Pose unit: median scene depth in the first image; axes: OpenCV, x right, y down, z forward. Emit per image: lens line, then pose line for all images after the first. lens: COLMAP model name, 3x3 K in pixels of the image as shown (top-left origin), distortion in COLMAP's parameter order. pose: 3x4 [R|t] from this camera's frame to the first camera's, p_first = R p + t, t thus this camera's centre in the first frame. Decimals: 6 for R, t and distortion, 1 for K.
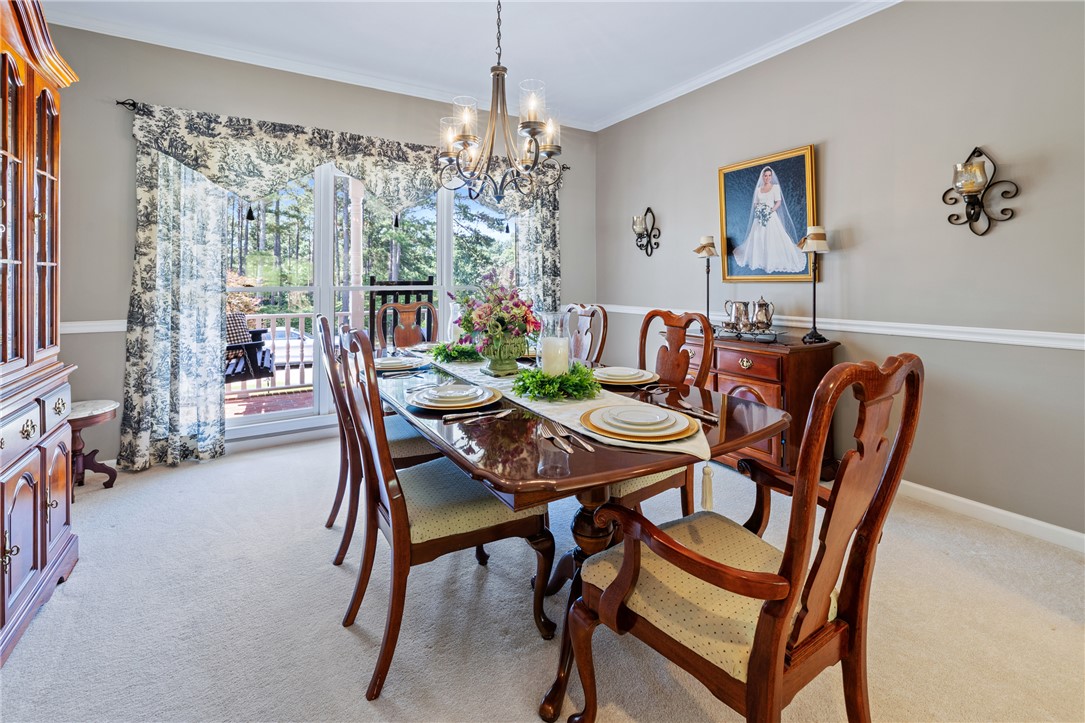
lens RADIAL K [[486.0, 0, 544.1], [0, 486.0, 270.6], [0, 0, 1]] dist [-0.000199, -0.000208]
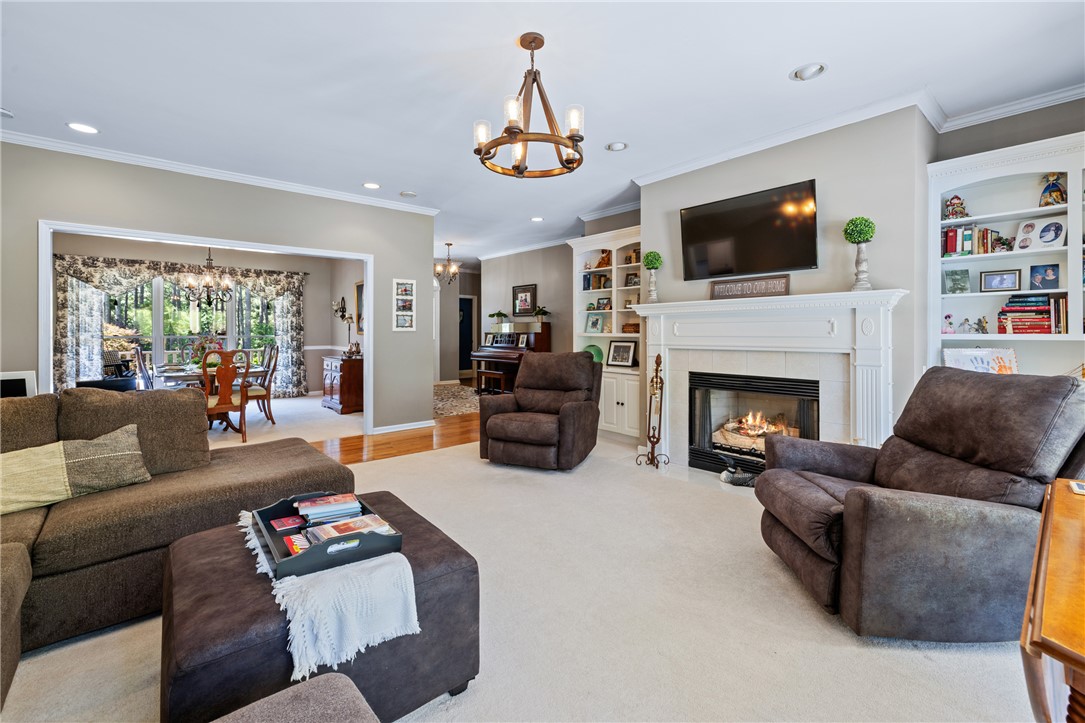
lens RADIAL K [[466.7, 0, 541.9], [0, 466.7, 331.0], [0, 0, 1]] dist [-0.001587, -0.000101]
pose [[0.987572, 0.002813, 0.157142, 0.987965], [-0.005981, 0.999788, 0.019692, -0.043487], [-0.157053, -0.020387, 0.987380, -1.412429]]
